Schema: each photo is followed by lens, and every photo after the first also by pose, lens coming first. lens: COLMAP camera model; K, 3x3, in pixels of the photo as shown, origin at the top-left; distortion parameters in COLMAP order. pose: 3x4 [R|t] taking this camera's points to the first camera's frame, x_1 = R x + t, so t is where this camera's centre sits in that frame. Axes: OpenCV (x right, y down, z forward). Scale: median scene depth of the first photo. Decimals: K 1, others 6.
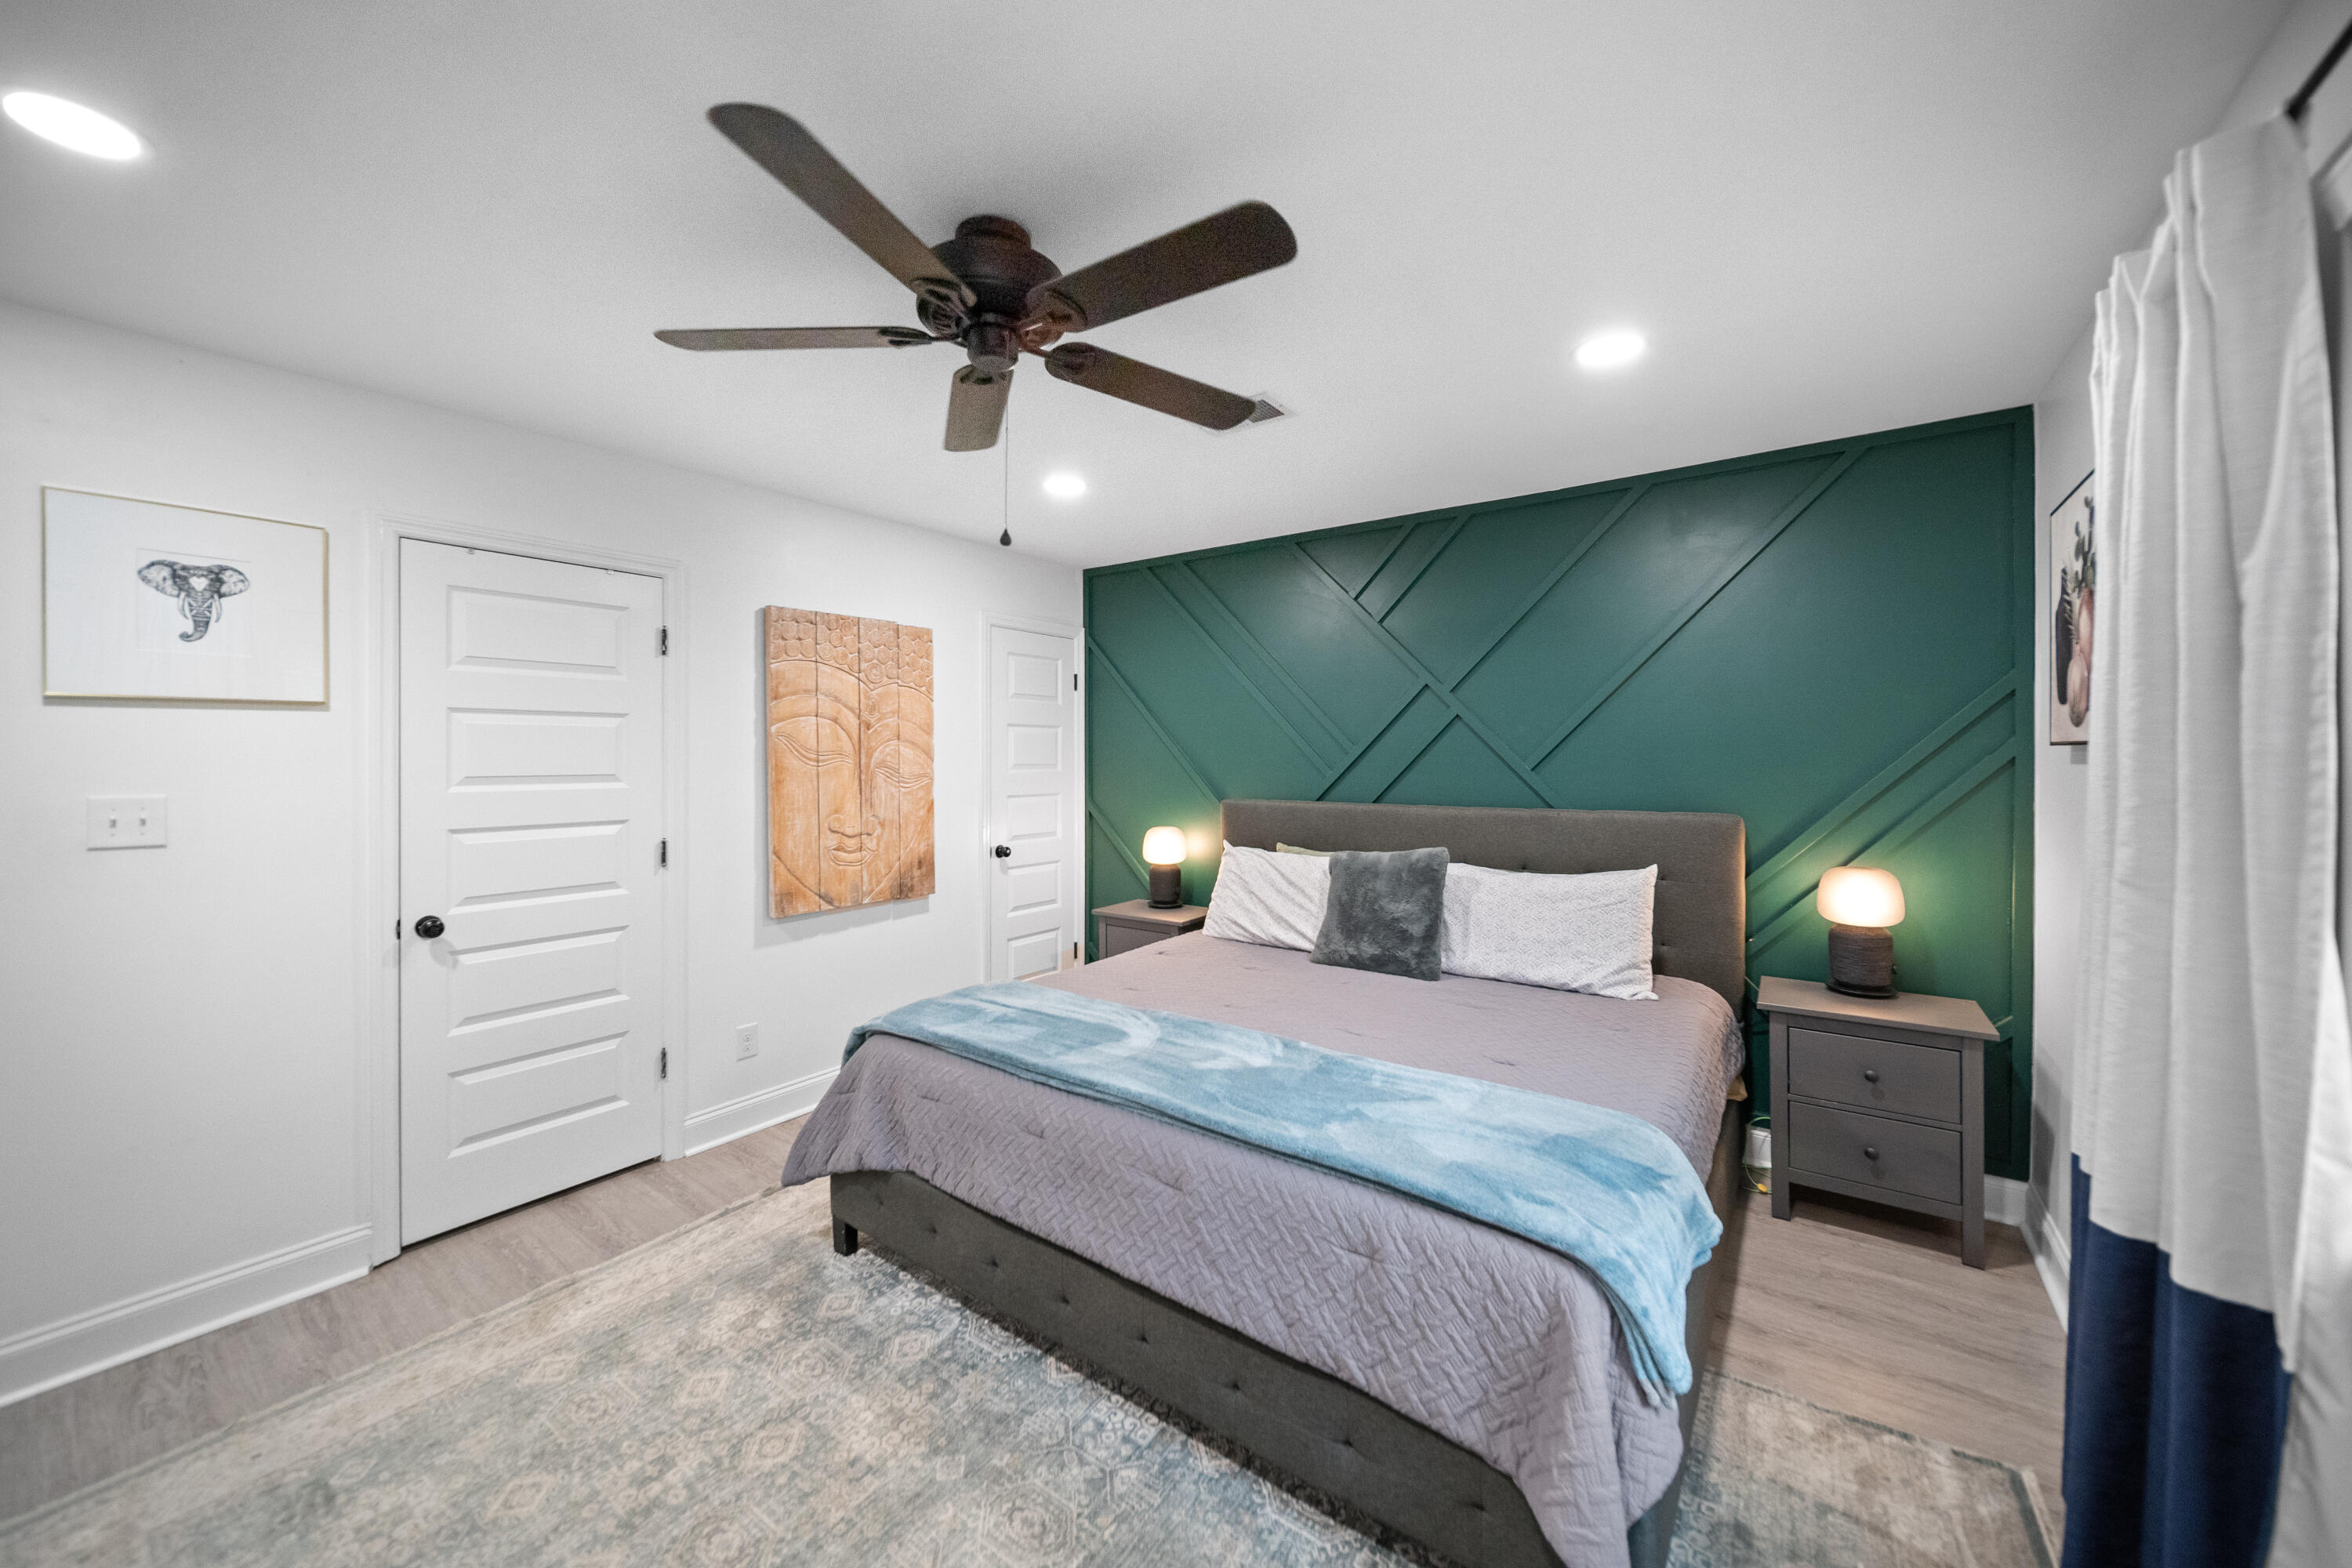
lens RADIAL K [[844.8, 0, 1155.9], [0, 844.8, 762.2], [0, 0, 1]] dist [-0.001010, -0.000098]
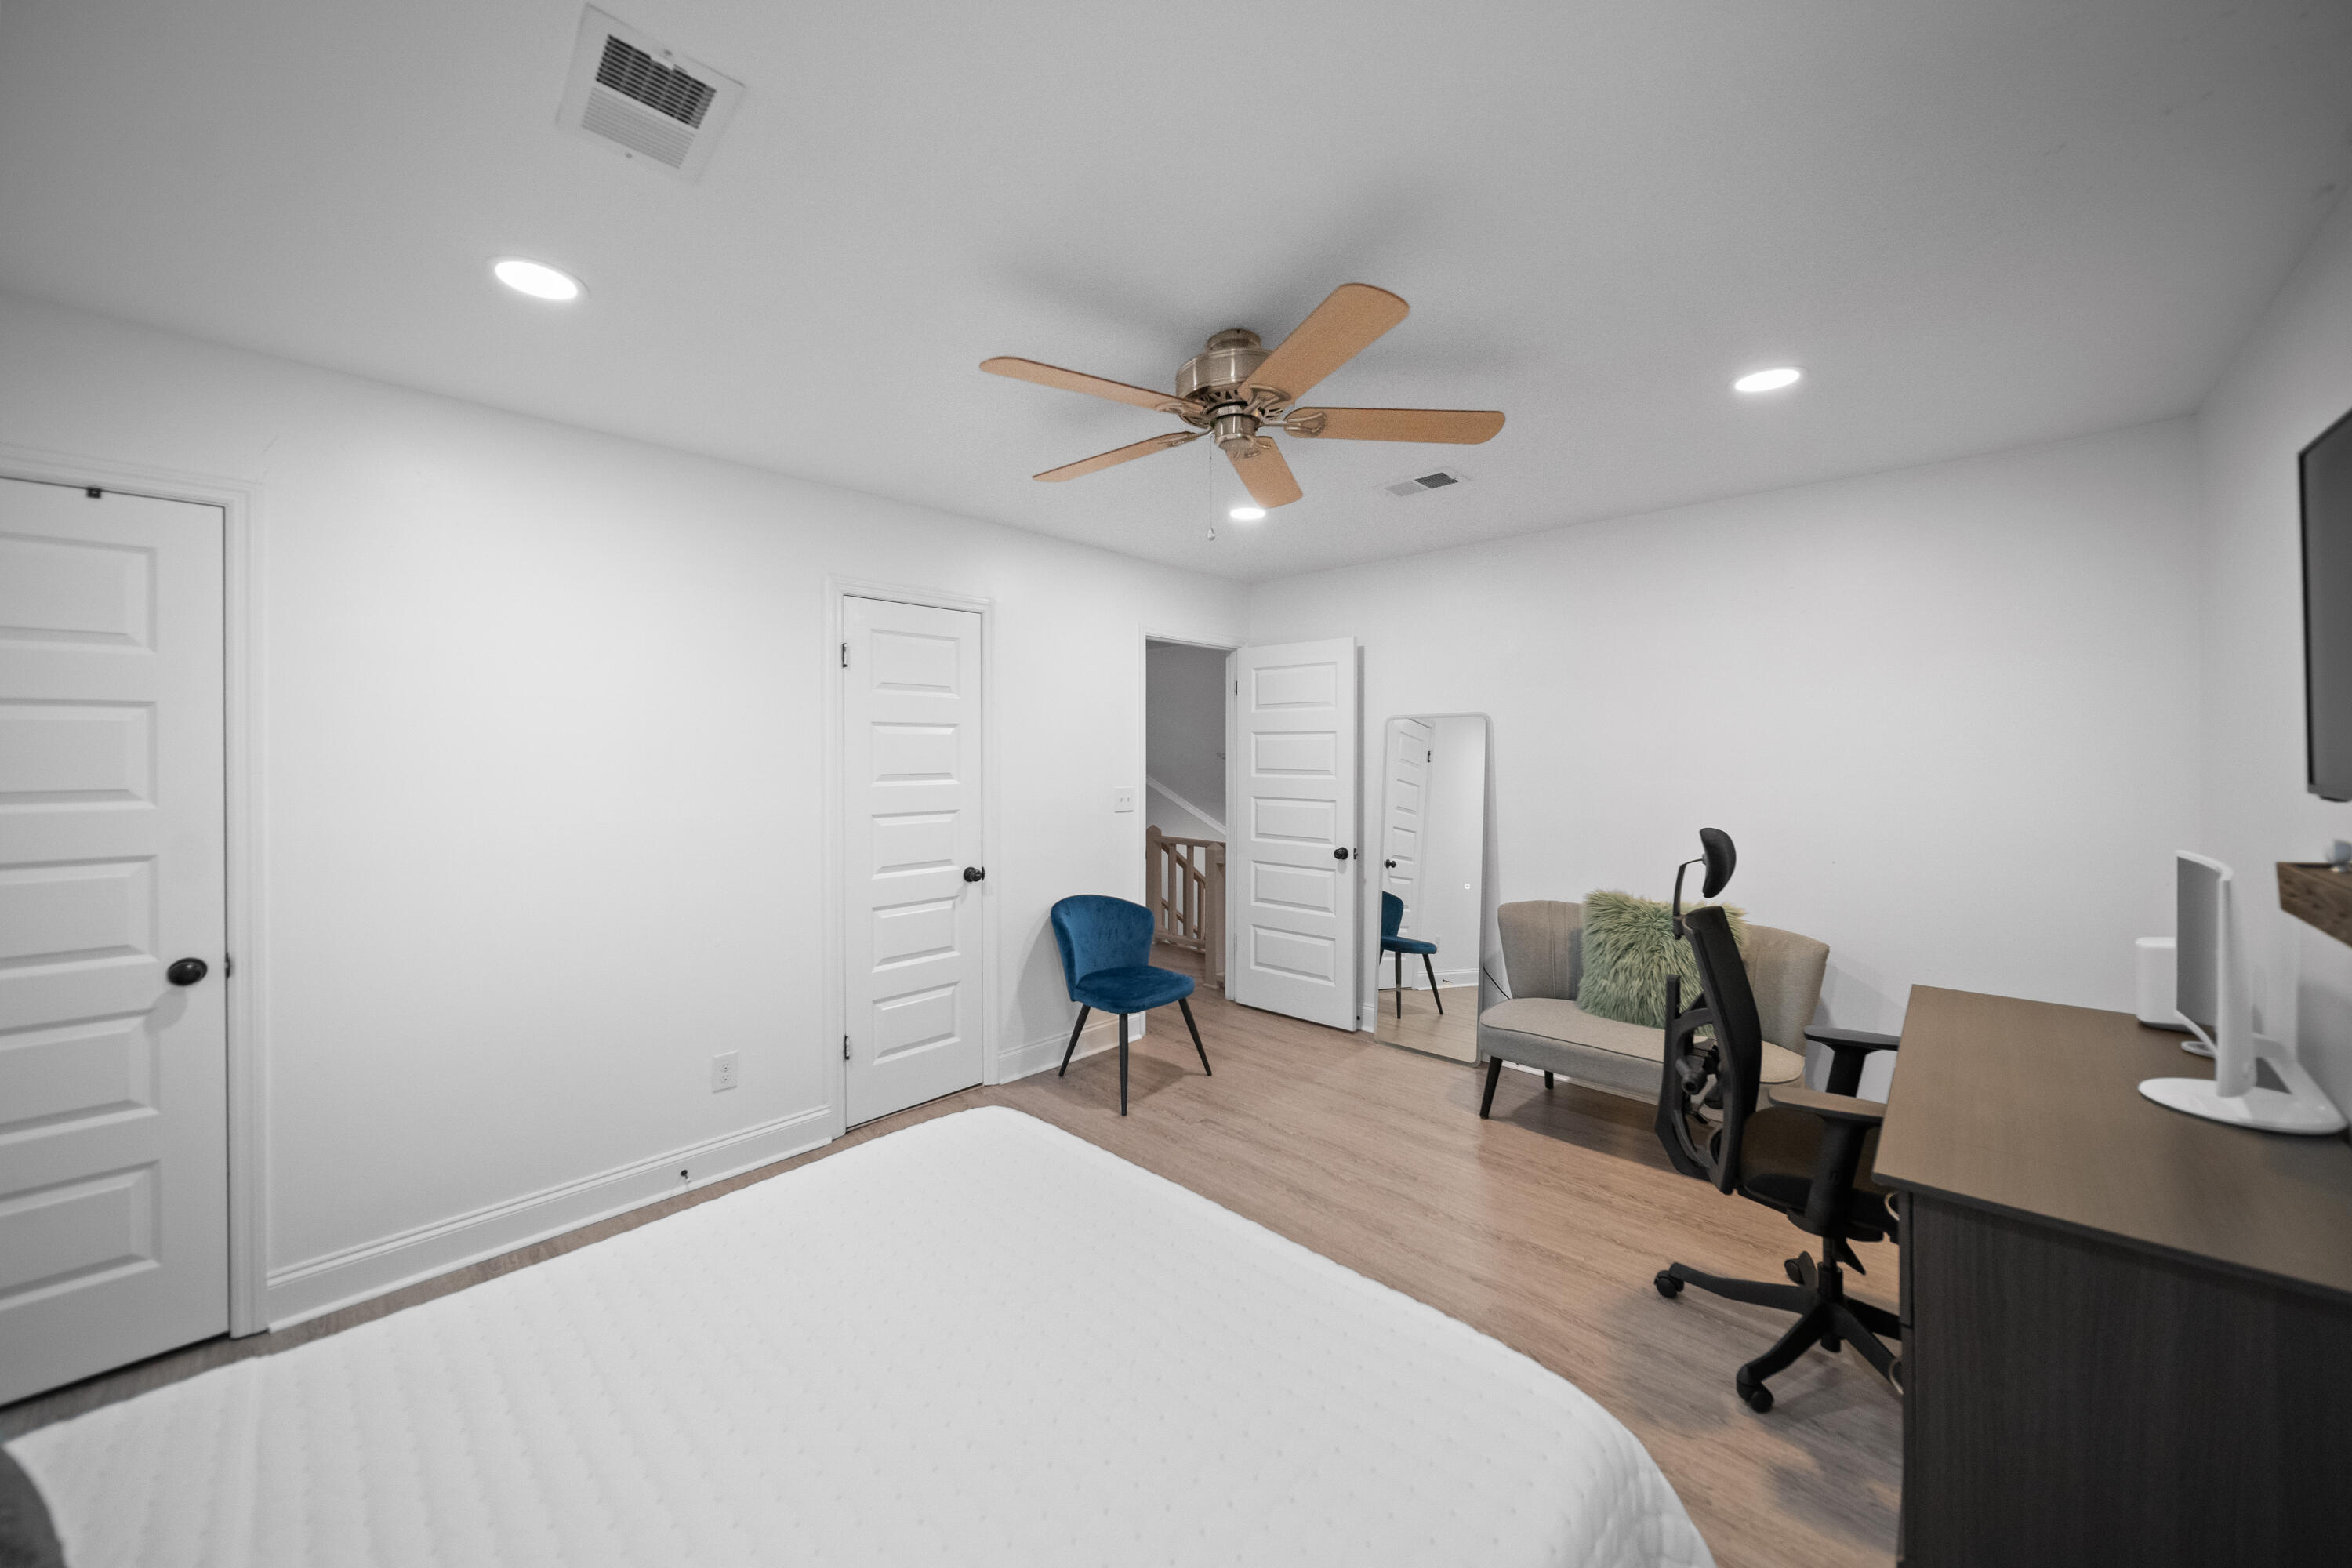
lens RADIAL K [[840.1, 0, 1184.3], [0, 840.1, 764.9], [0, 0, 1]] dist [0.001423, 0.000139]
pose [[0.993599, -0.000687, -0.112963, -0.204395], [0.000394, 0.999996, -0.002622, 0.006171], [0.112964, 0.002561, 0.993596, -0.240400]]
